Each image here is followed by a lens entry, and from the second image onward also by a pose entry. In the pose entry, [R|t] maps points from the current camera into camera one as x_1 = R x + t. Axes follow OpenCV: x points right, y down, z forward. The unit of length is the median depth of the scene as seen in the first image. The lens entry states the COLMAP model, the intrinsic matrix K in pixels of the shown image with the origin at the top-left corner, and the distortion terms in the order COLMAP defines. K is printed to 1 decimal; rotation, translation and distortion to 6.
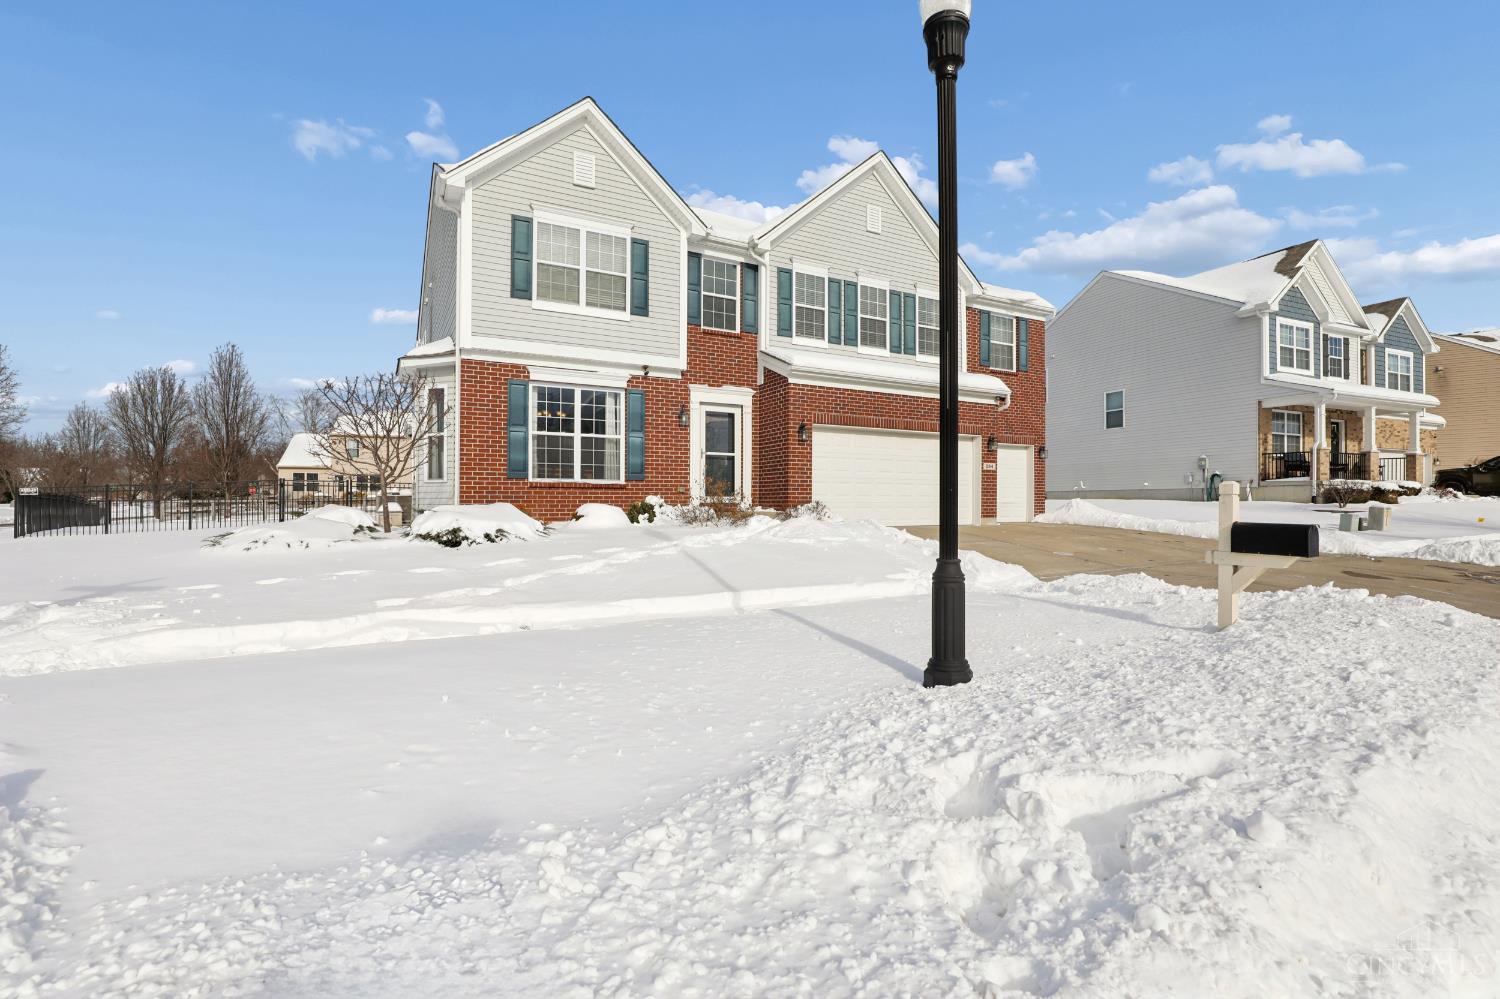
lens RADIAL K [[672.0, 0, 751.5], [0, 672.0, 502.4], [0, 0, 1]] dist [-0.031876, 0.002647]
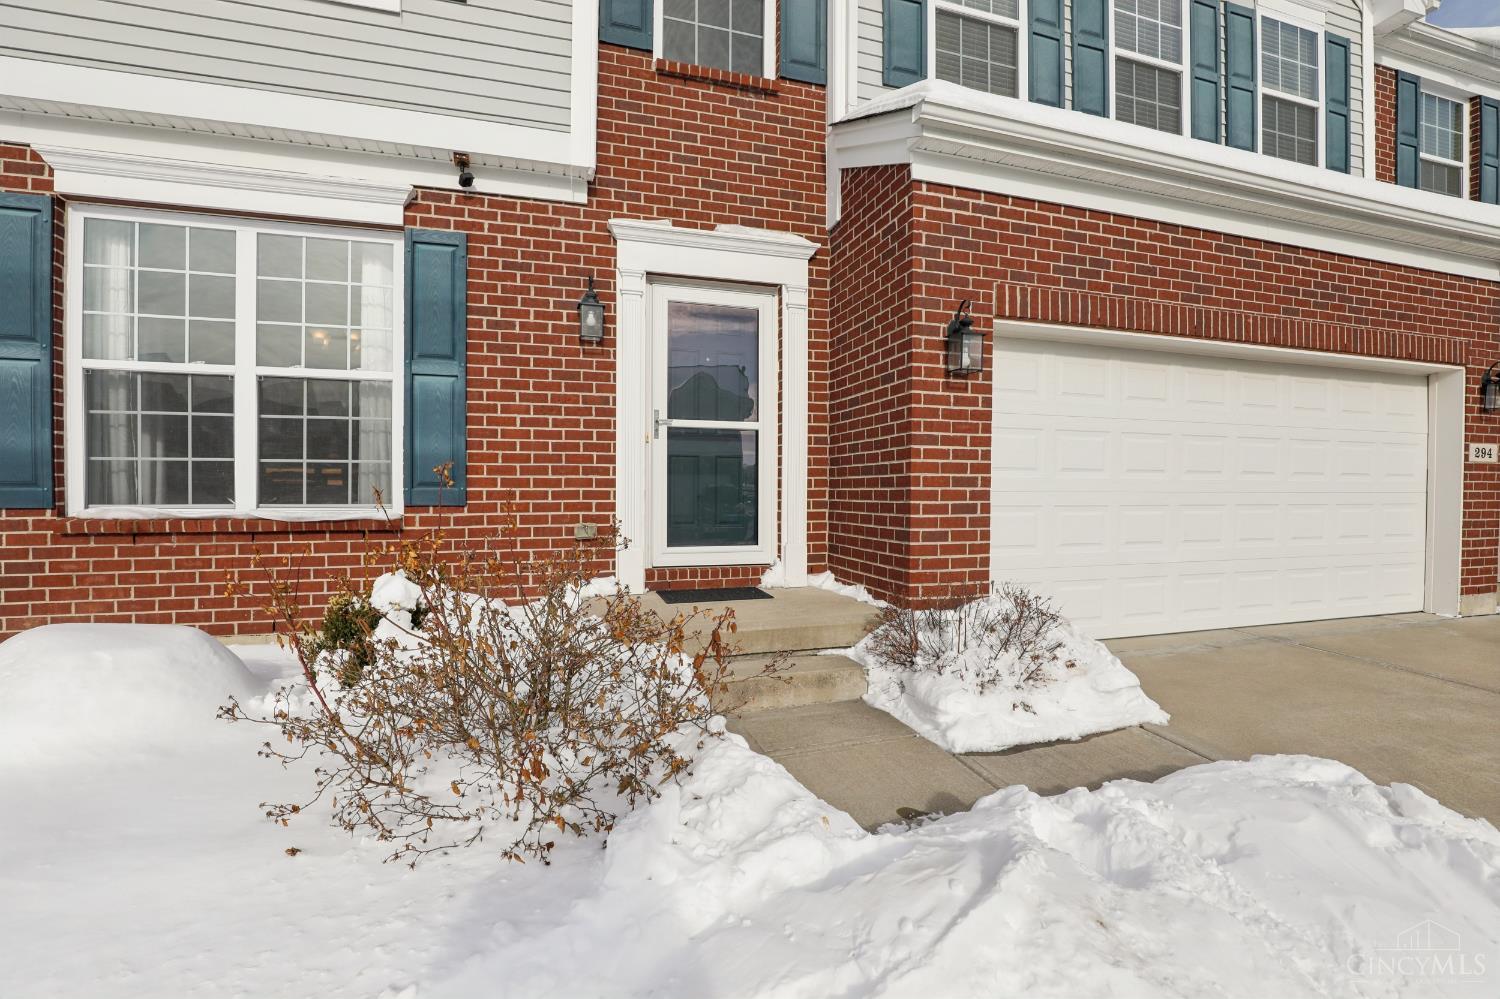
lens RADIAL K [[672.0, 0, 754.0], [0, 672.0, 498.2], [0, 0, 1]] dist [-0.031876, 0.002647]
pose [[0.979899, 0.004997, -0.199431, 0.045056], [-0.001869, 0.999872, 0.015871, -0.040571], [0.199485, -0.015179, 0.979783, 0.678973]]
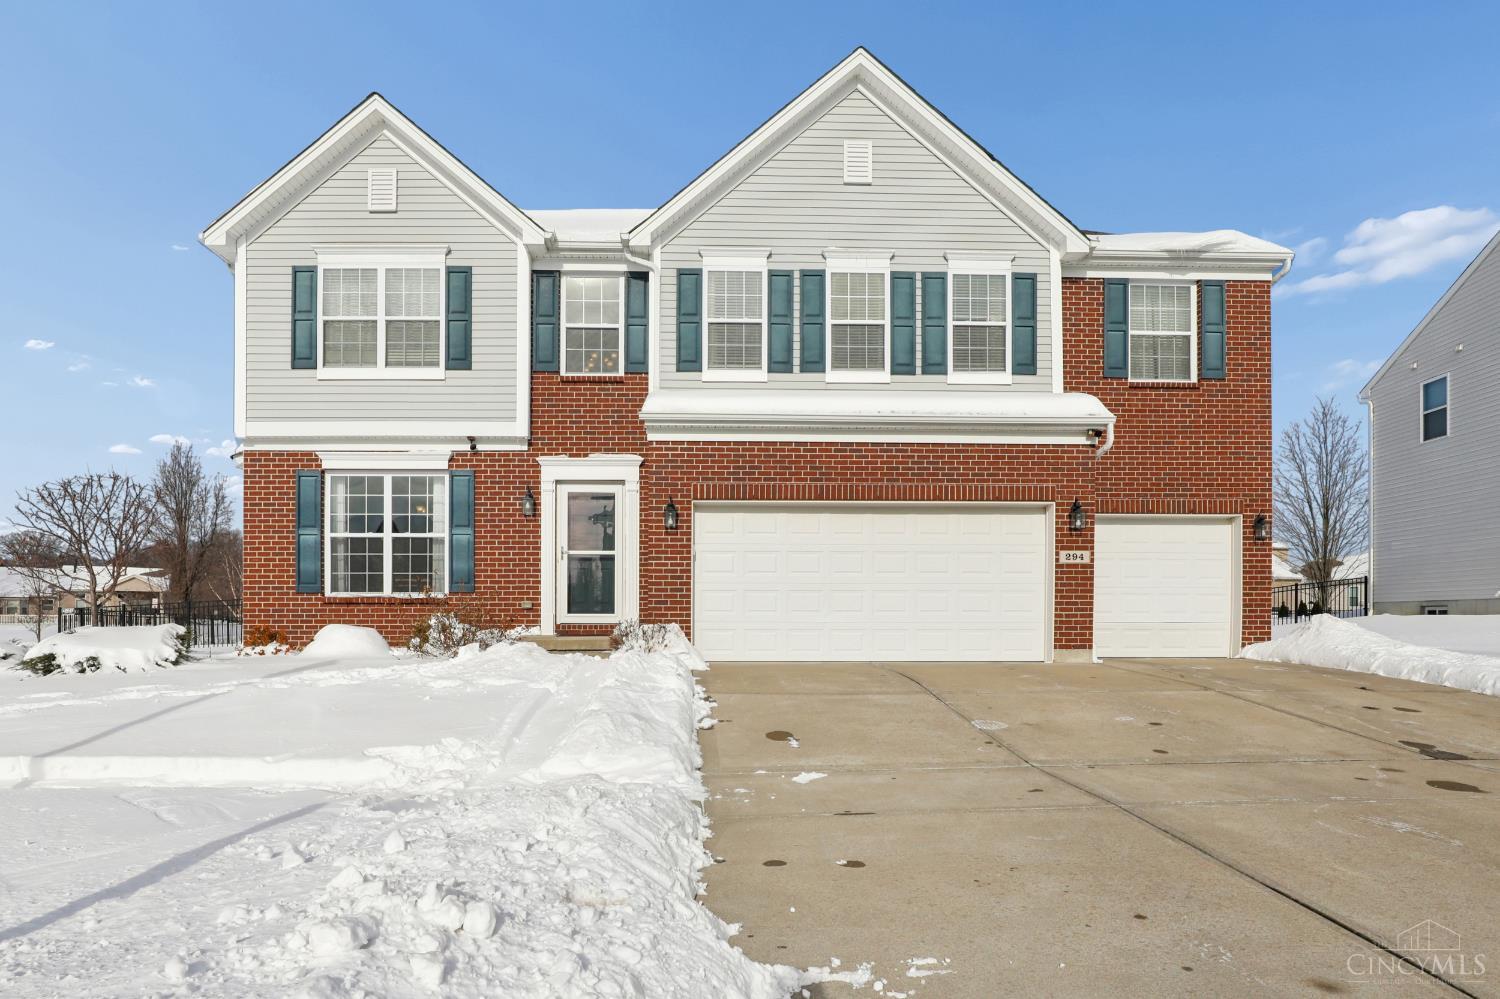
lens RADIAL K [[856.7, 0, 705.2], [0, 856.7, 625.1], [0, 0, 1]] dist [-0.032155, -0.002840]
pose [[0.887328, 0.001503, -0.461136, 0.480474], [0.000842, 0.999988, 0.004879, -0.001368], [0.461137, -0.004717, 0.887316, 0.274319]]
